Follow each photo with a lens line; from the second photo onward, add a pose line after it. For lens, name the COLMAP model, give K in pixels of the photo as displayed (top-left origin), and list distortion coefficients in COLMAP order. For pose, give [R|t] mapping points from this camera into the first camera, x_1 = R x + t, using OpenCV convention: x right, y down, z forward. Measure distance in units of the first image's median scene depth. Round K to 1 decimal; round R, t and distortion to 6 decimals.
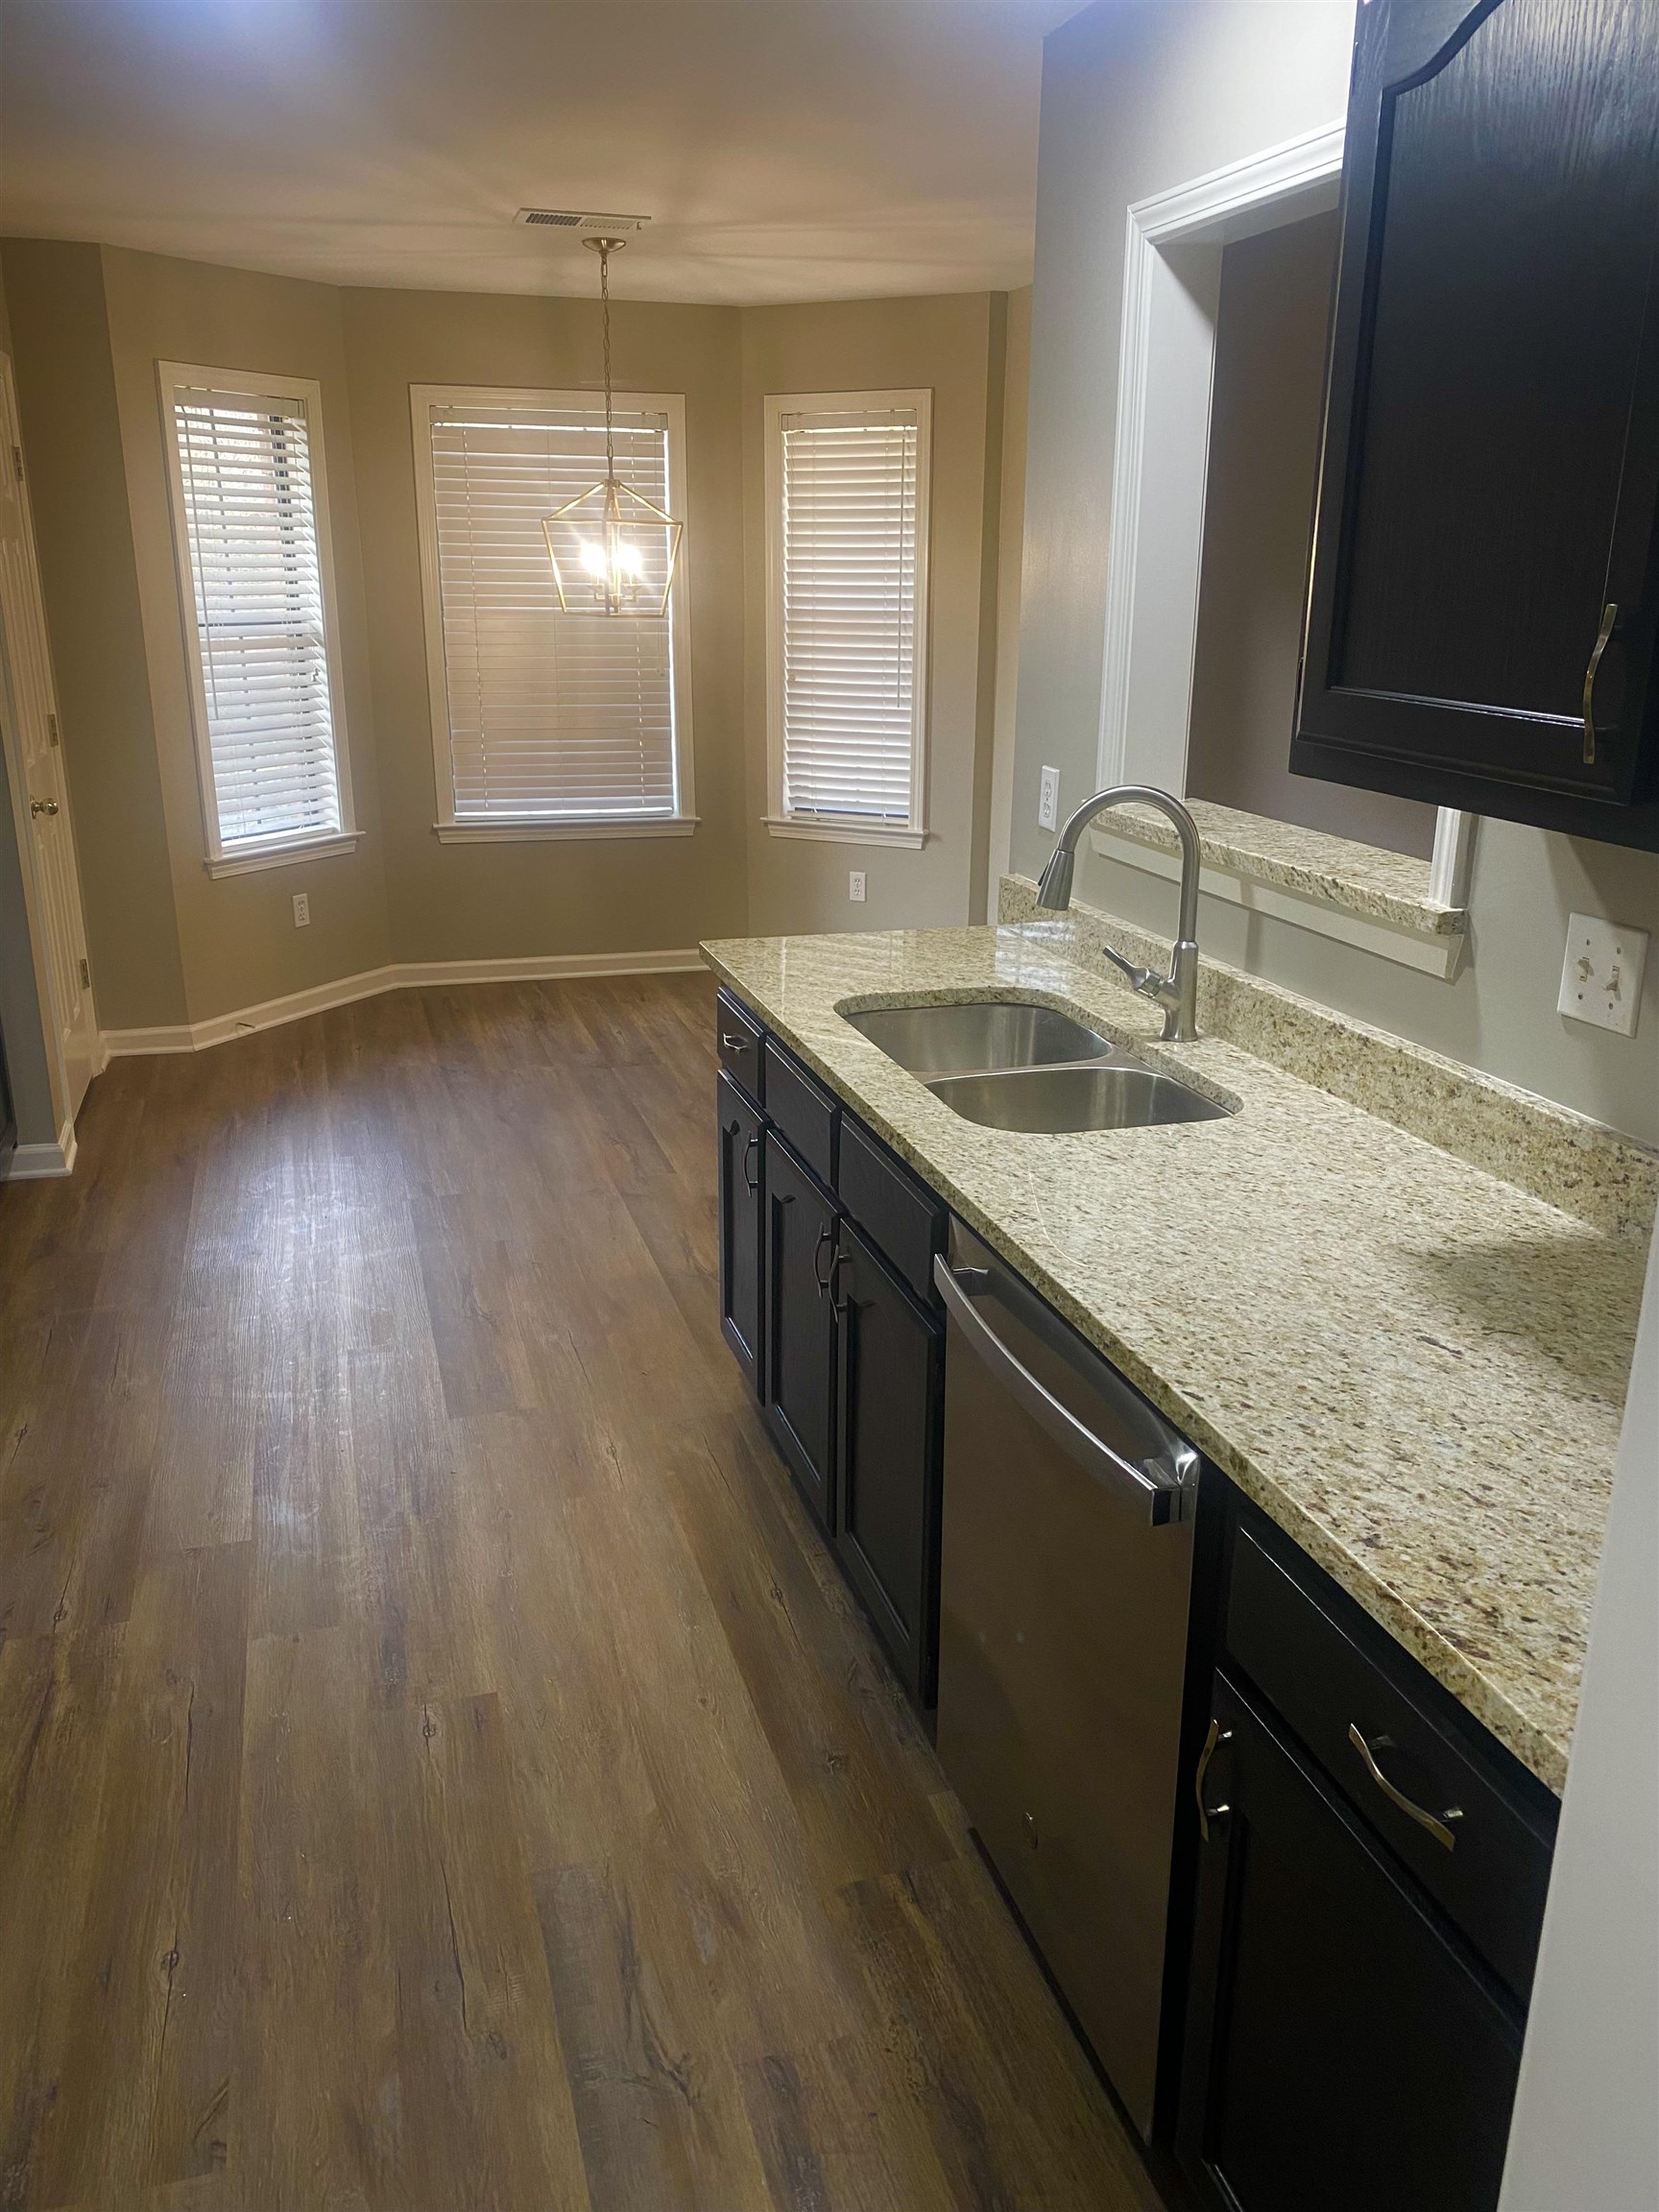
lens RADIAL K [[1686.2, 0, 831.7], [0, 1686.2, 1085.7], [0, 0, 1]] dist [0.034592, -0.040276]
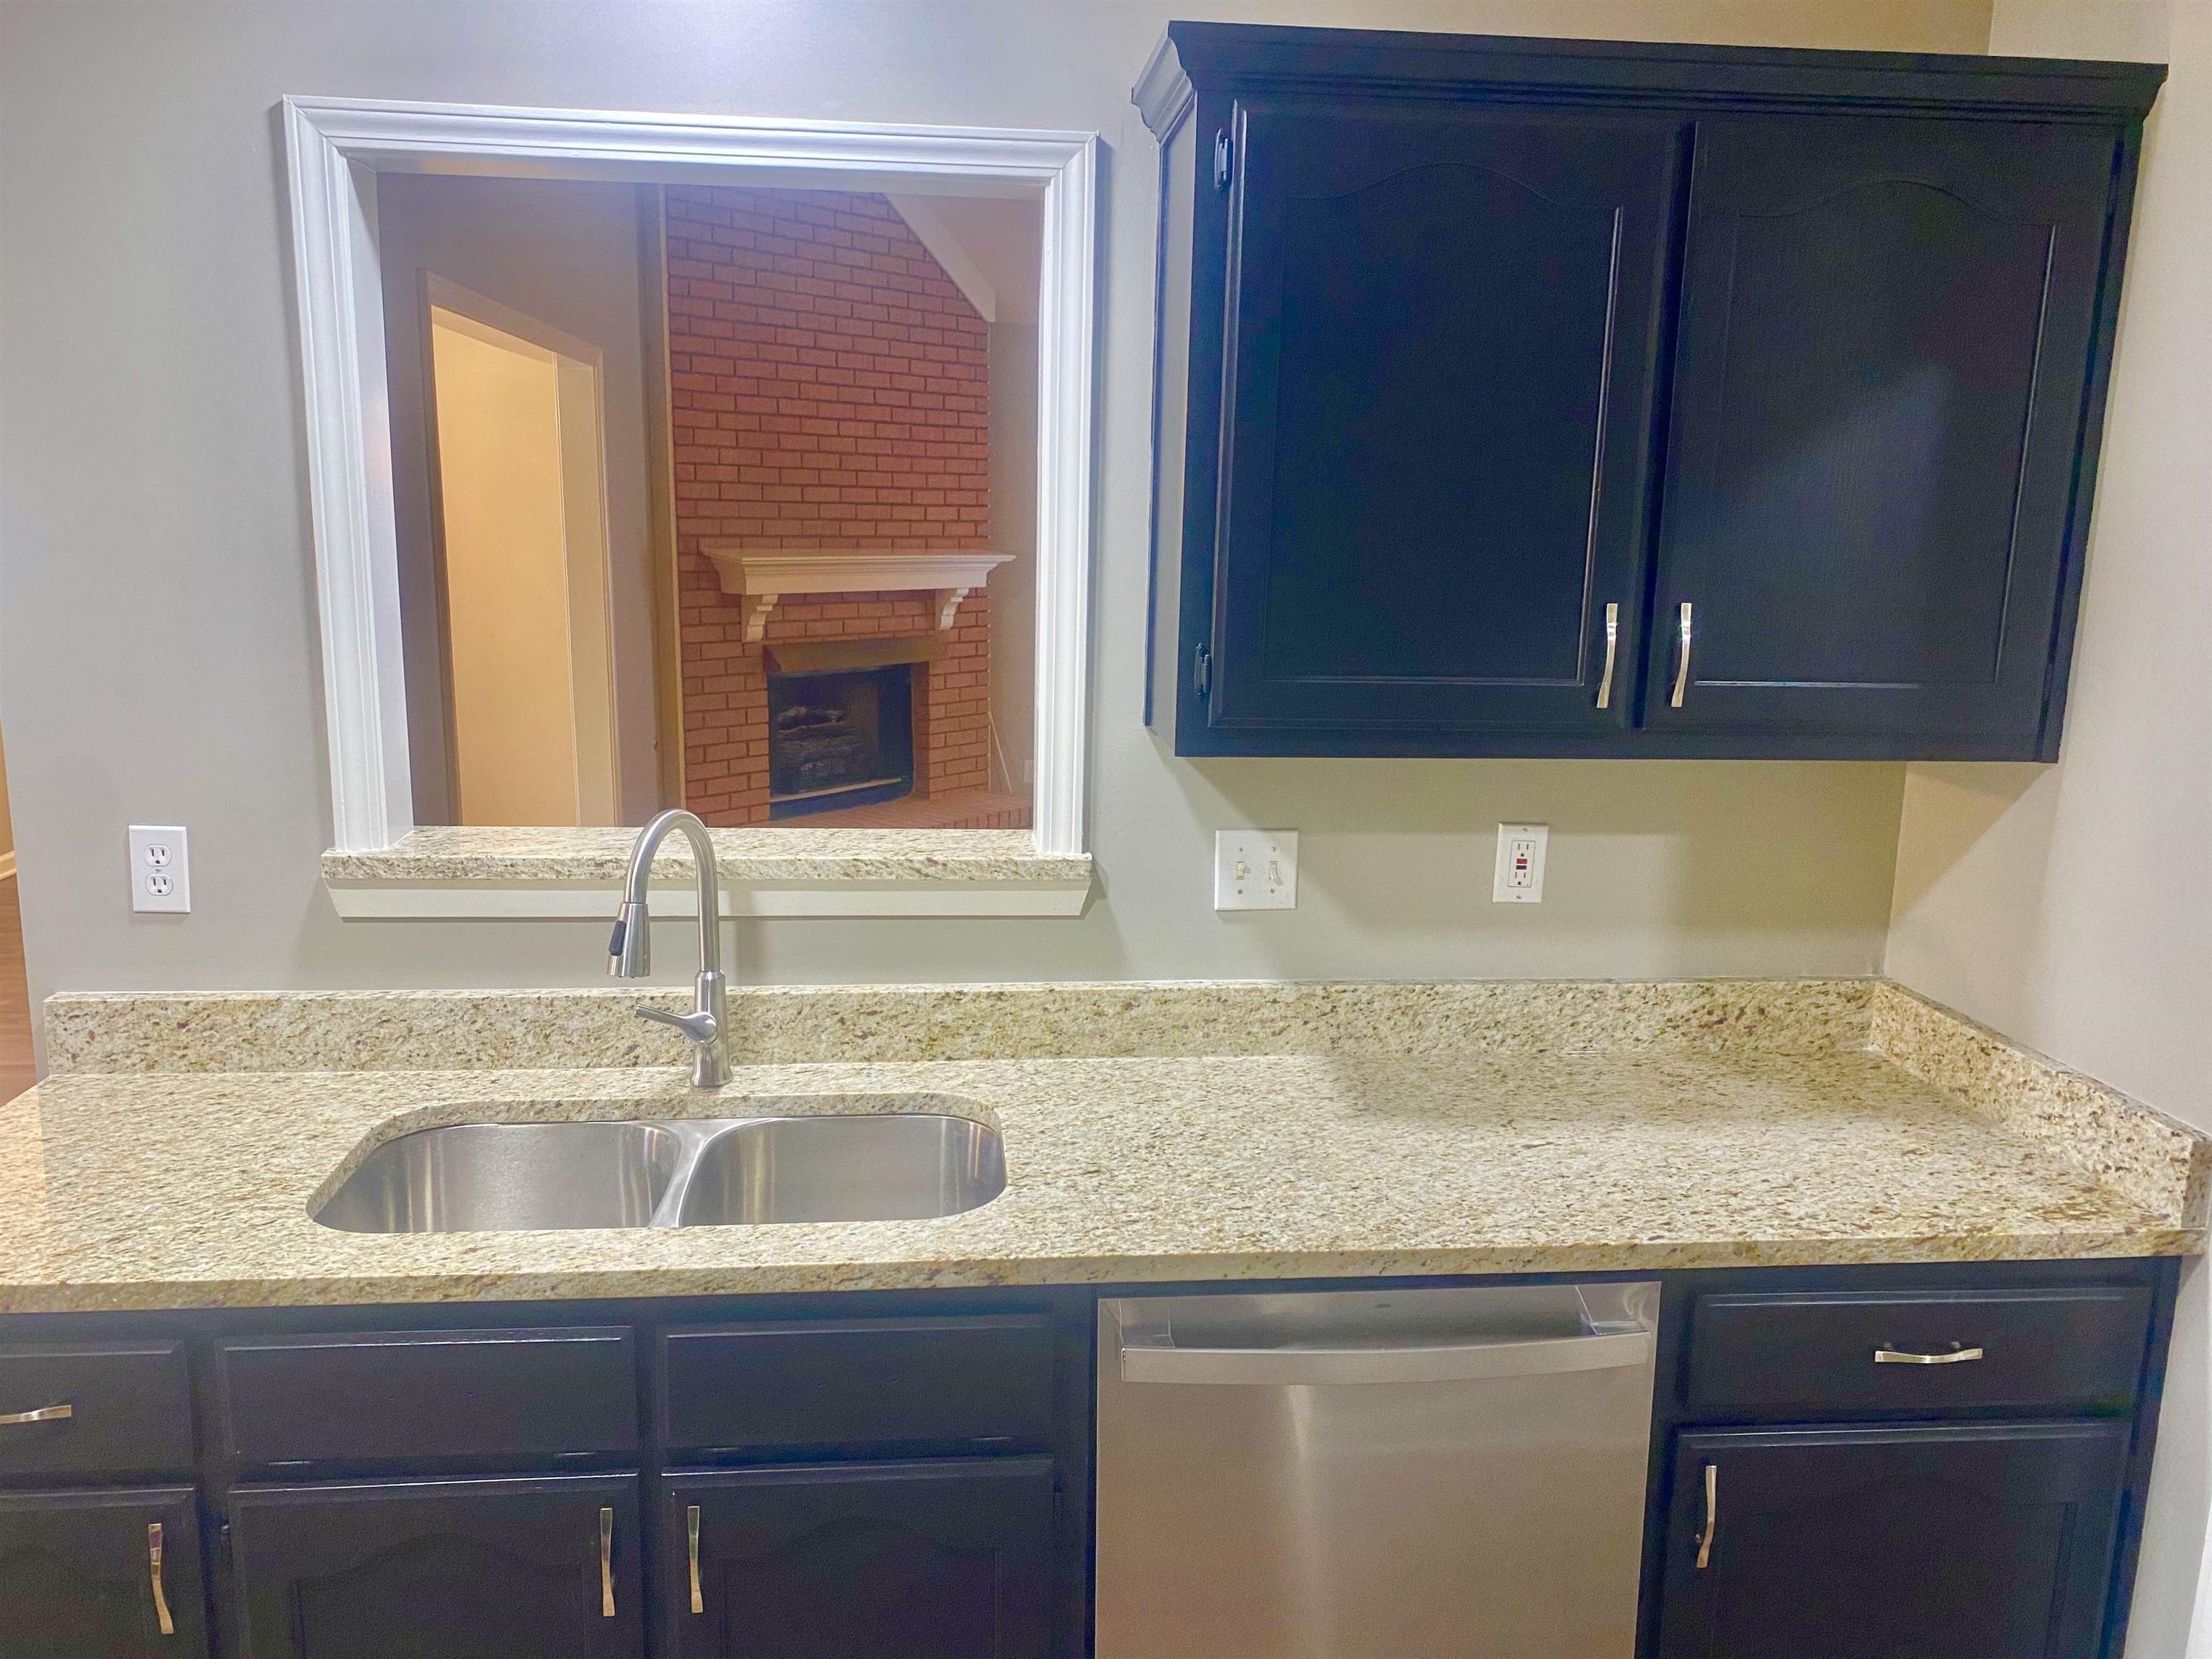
lens RADIAL K [[1686.2, 0, 1102.6], [0, 1686.2, 840.1], [0, 0, 1]] dist [0.034592, -0.040276]
pose [[0.209368, -0.207016, 0.955672, -0.685075], [0.273862, 0.950634, 0.145927, -0.265659], [-0.938704, 0.231170, 0.255726, 0.674126]]
